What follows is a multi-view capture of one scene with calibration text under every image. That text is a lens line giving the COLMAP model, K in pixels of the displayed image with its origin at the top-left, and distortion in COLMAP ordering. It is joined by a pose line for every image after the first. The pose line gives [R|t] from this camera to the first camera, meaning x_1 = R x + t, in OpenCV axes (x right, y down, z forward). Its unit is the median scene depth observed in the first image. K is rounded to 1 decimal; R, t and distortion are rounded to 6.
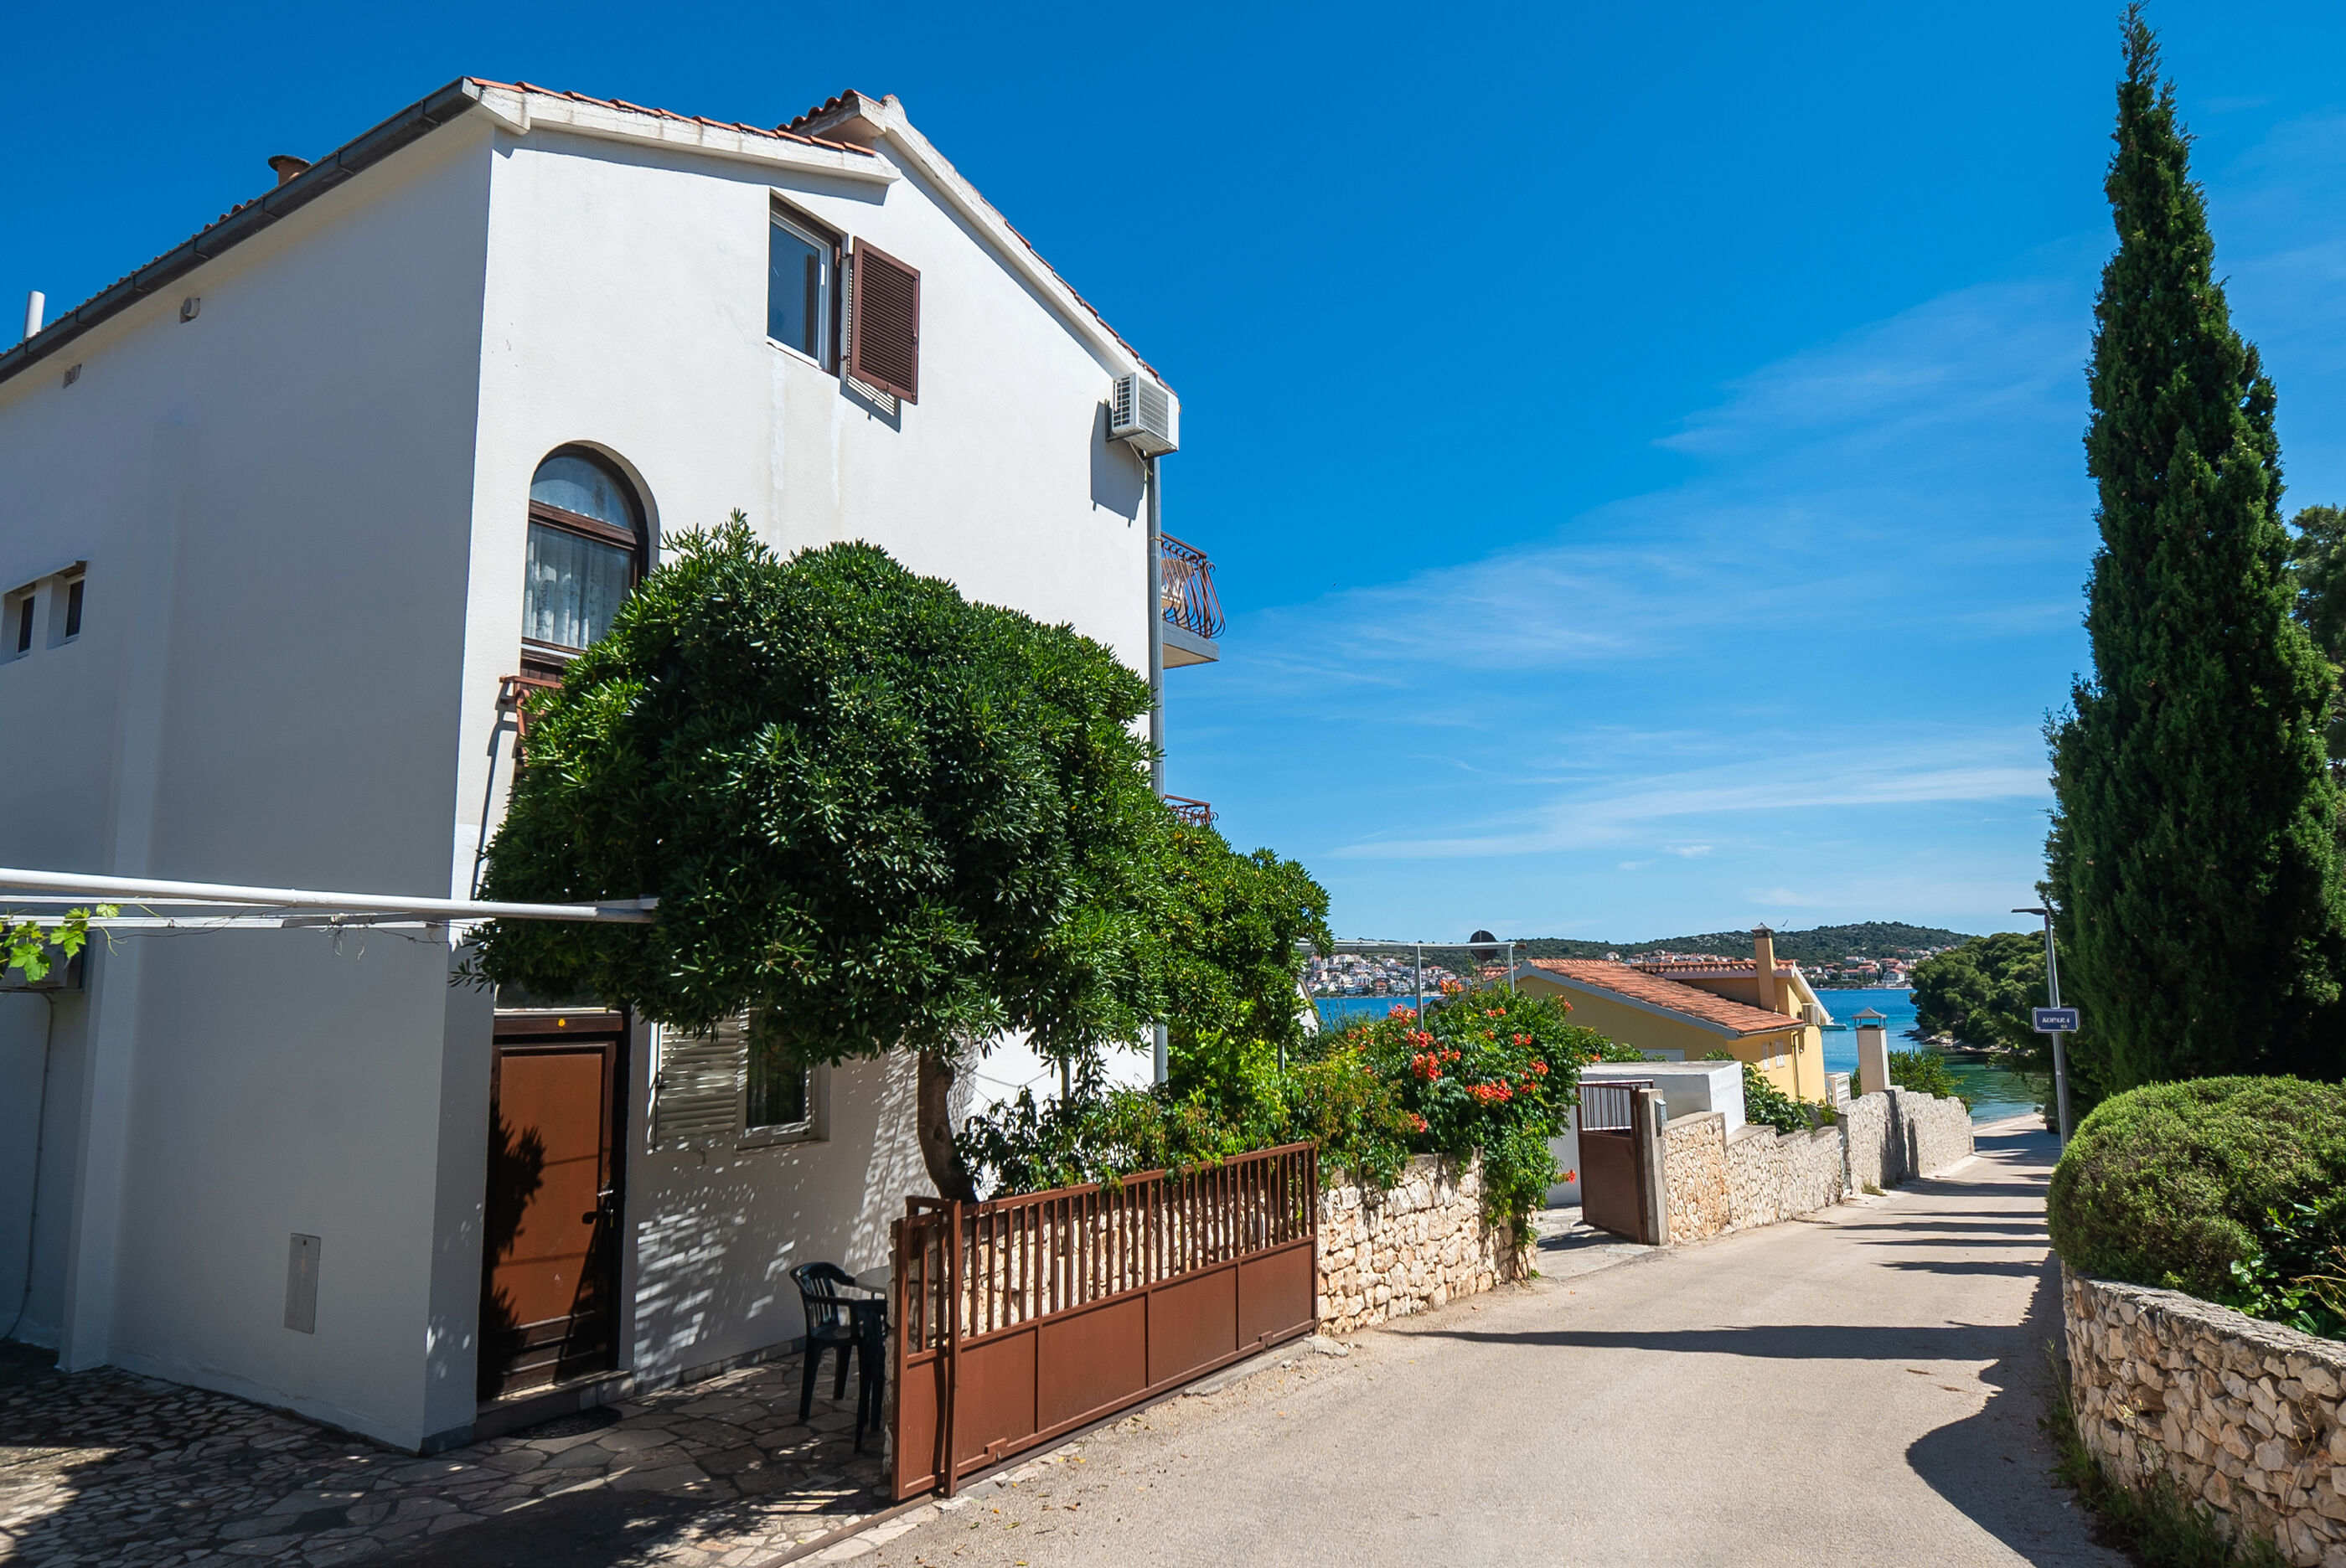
lens RADIAL K [[1397.3, 0, 1173.0], [0, 1397.3, 784.0], [0, 0, 1]] dist [0.004190, -0.010859]
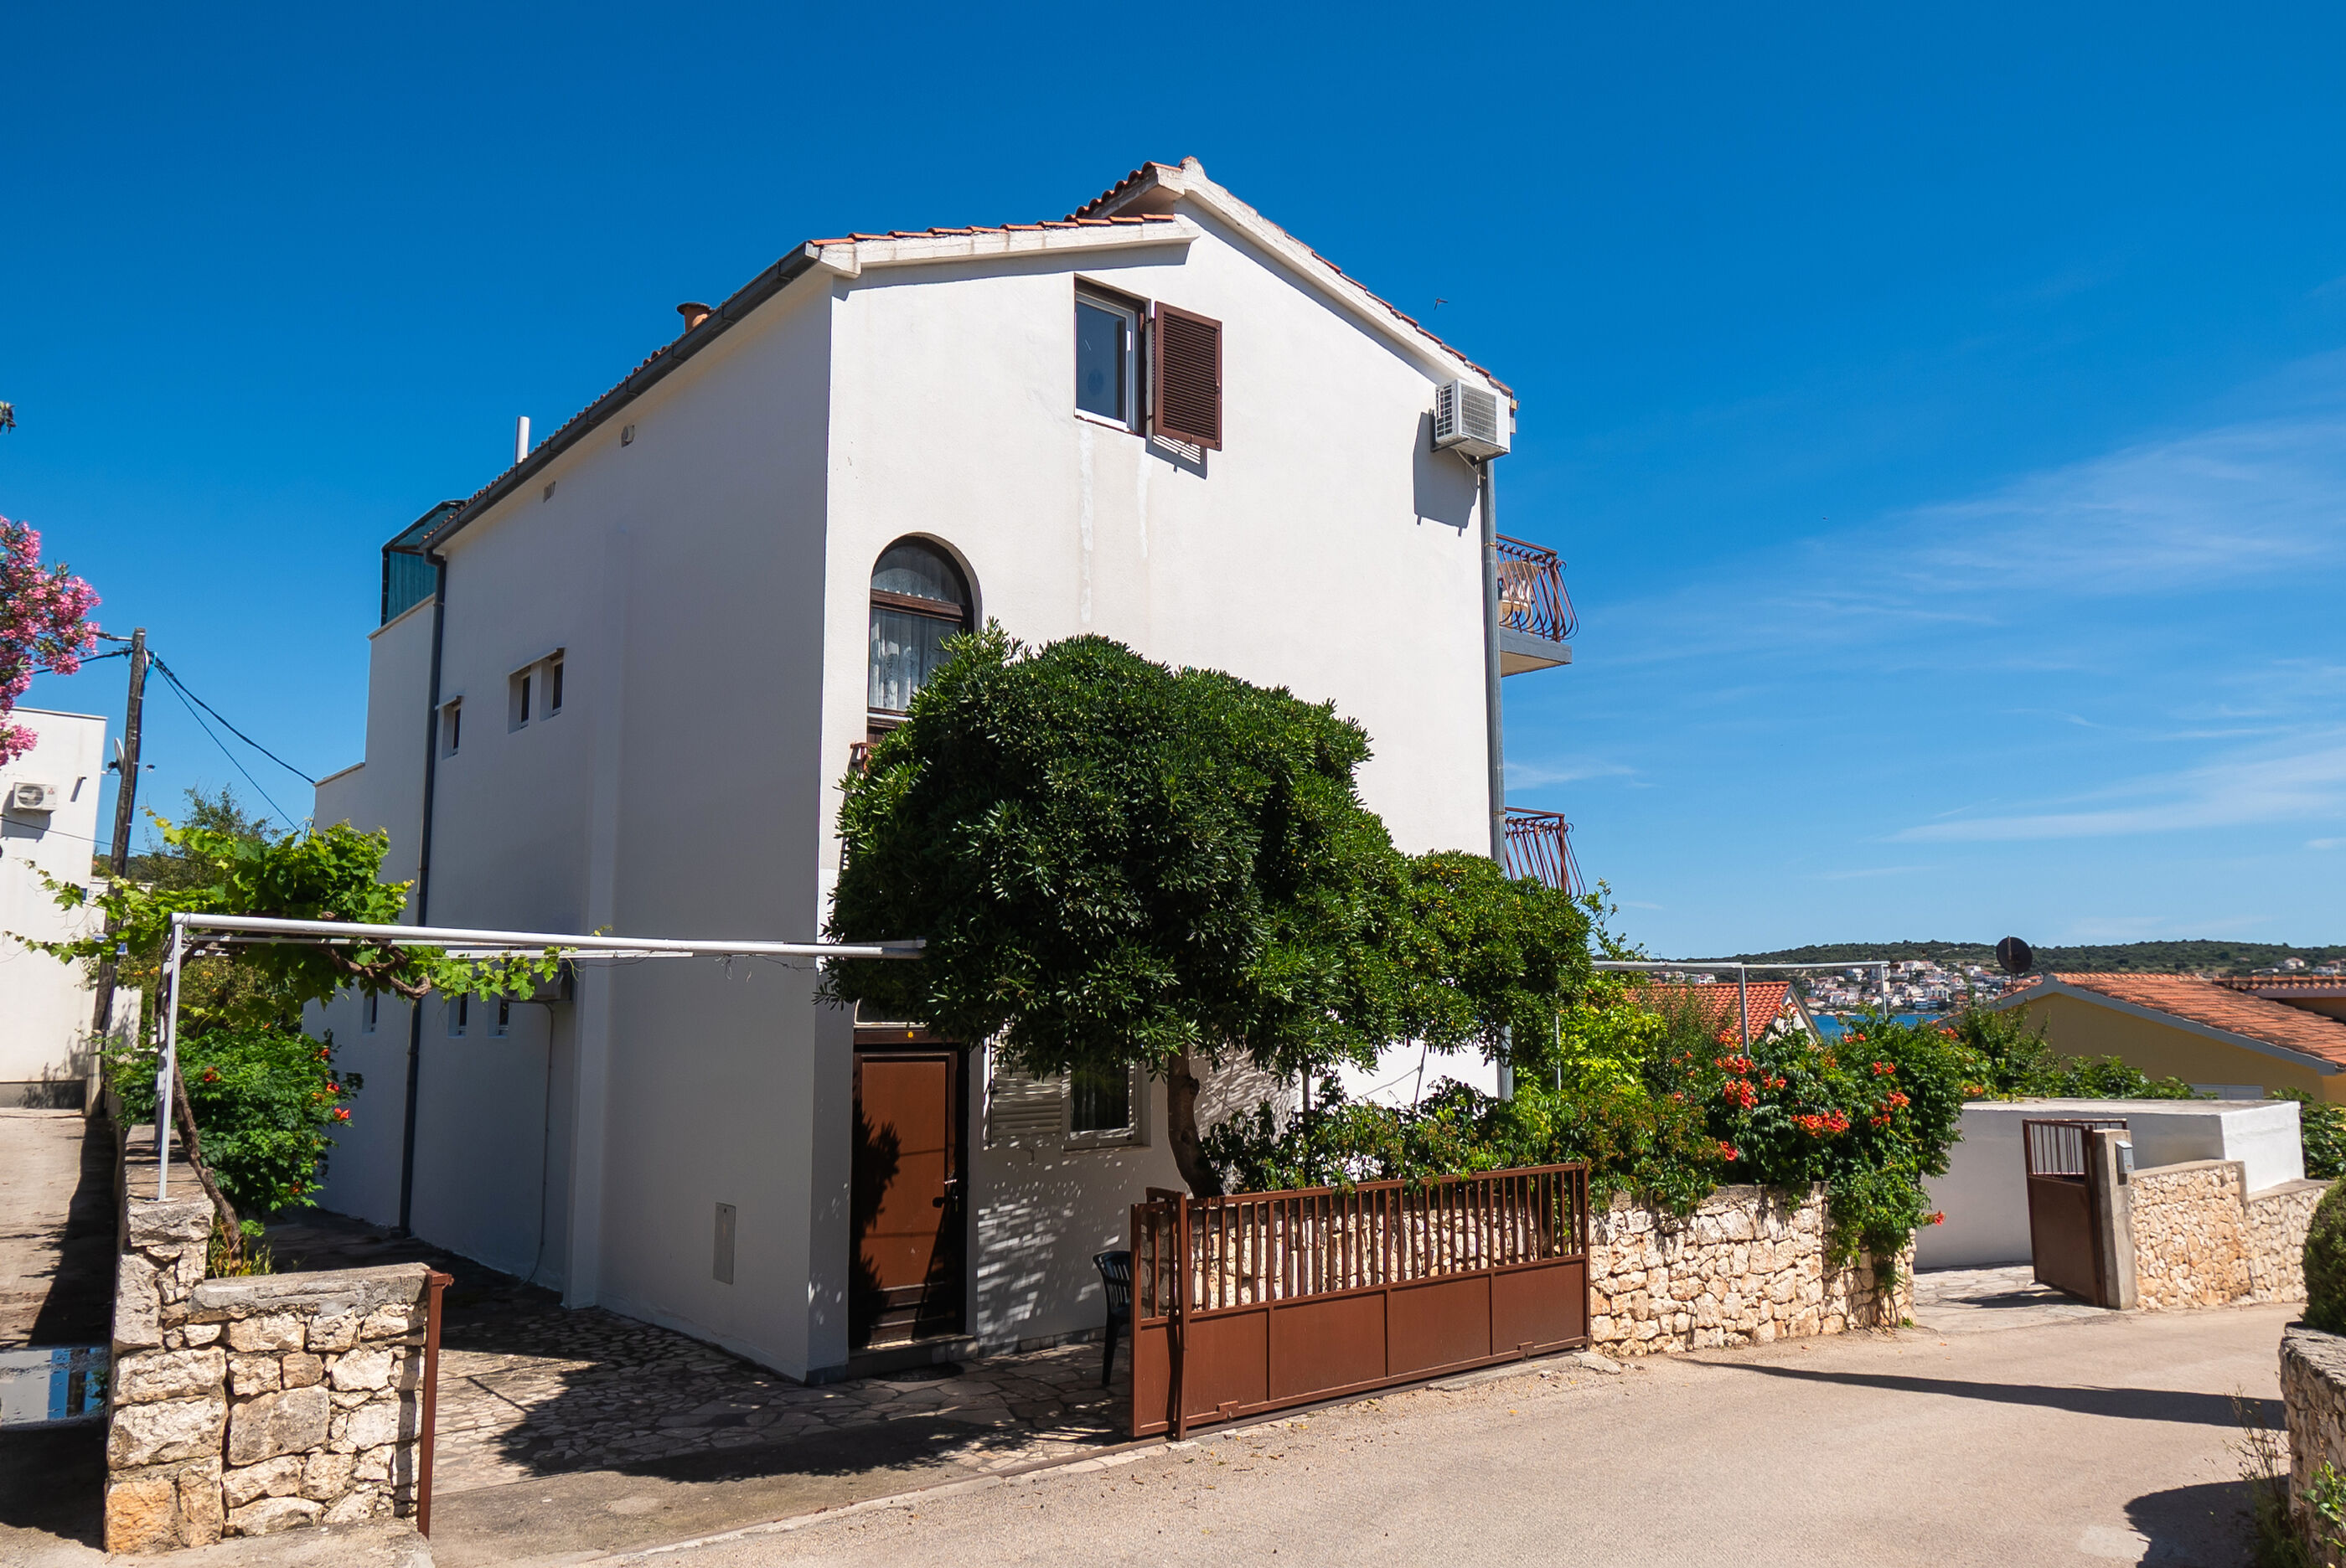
lens RADIAL K [[1559.2, 0, 1173.0], [0, 1559.2, 784.0], [0, 0, 1]] dist [0.001296, -0.004172]
pose [[0.952467, -0.032740, -0.302877, 0.178316], [0.035199, 0.999377, 0.002662, -0.035800], [0.302601, -0.013197, 0.953026, -0.179988]]
